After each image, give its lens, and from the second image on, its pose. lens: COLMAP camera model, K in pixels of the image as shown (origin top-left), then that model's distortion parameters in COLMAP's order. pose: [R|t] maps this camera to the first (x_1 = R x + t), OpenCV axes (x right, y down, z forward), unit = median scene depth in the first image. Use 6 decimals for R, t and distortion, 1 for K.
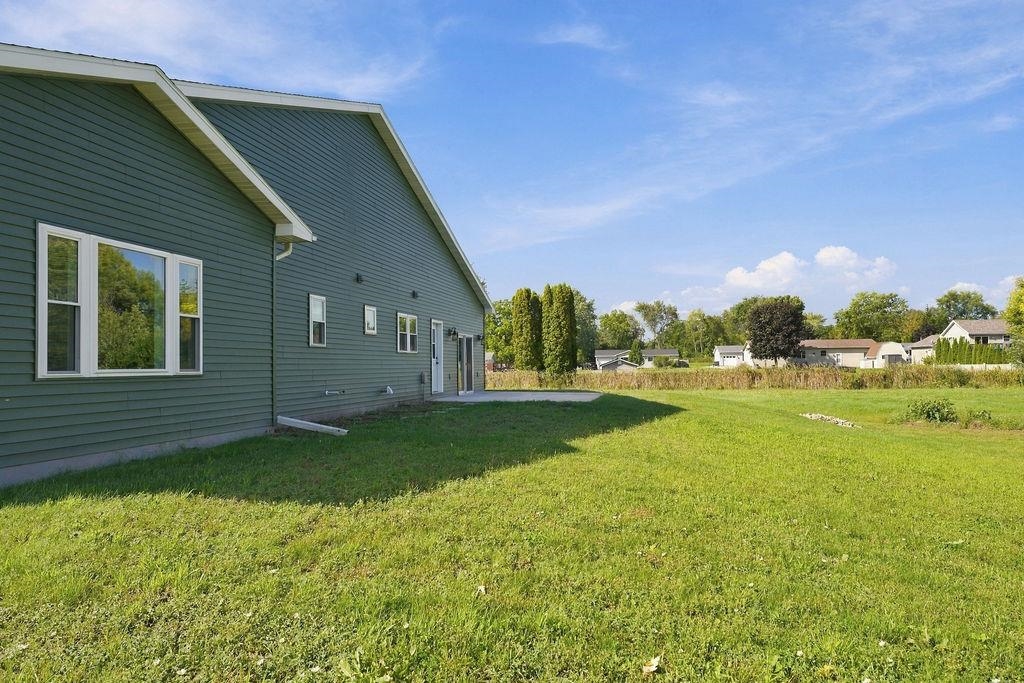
lens RADIAL K [[661.8, 0, 509.1], [0, 661.8, 342.7], [0, 0, 1]] dist [0.020215, 0.000805]
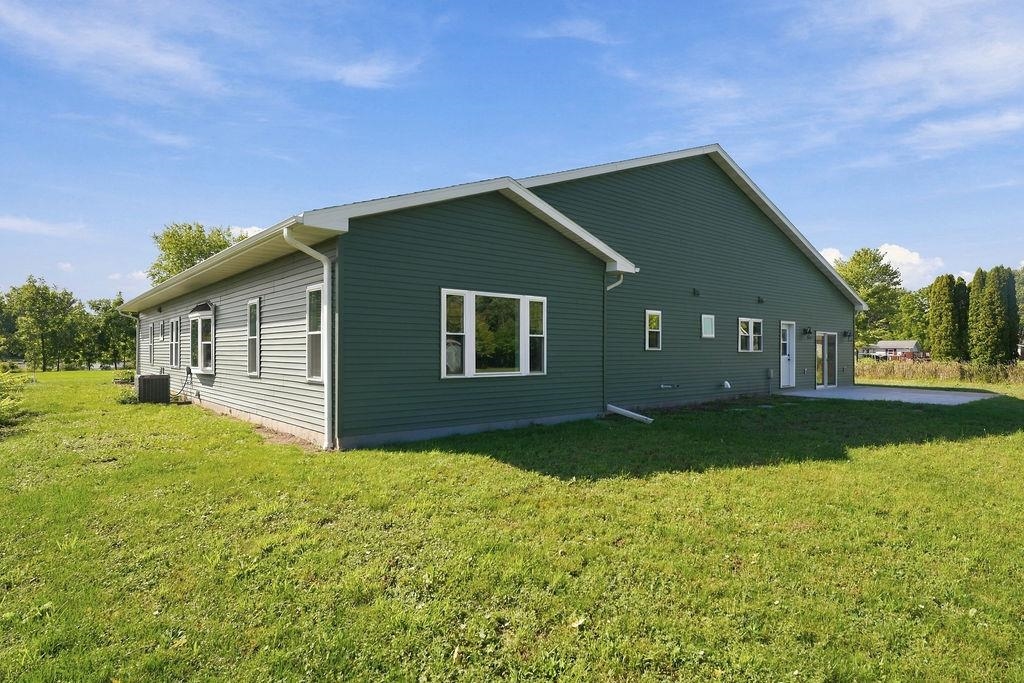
lens RADIAL K [[547.1, 0, 518.6], [0, 547.1, 347.9], [0, 0, 1]] dist [0.009767, -0.000063]
pose [[0.805403, 0.006223, -0.592695, 0.170849], [0.008713, 0.999713, 0.022337, -0.032628], [0.592664, -0.023155, 0.805117, -0.011105]]
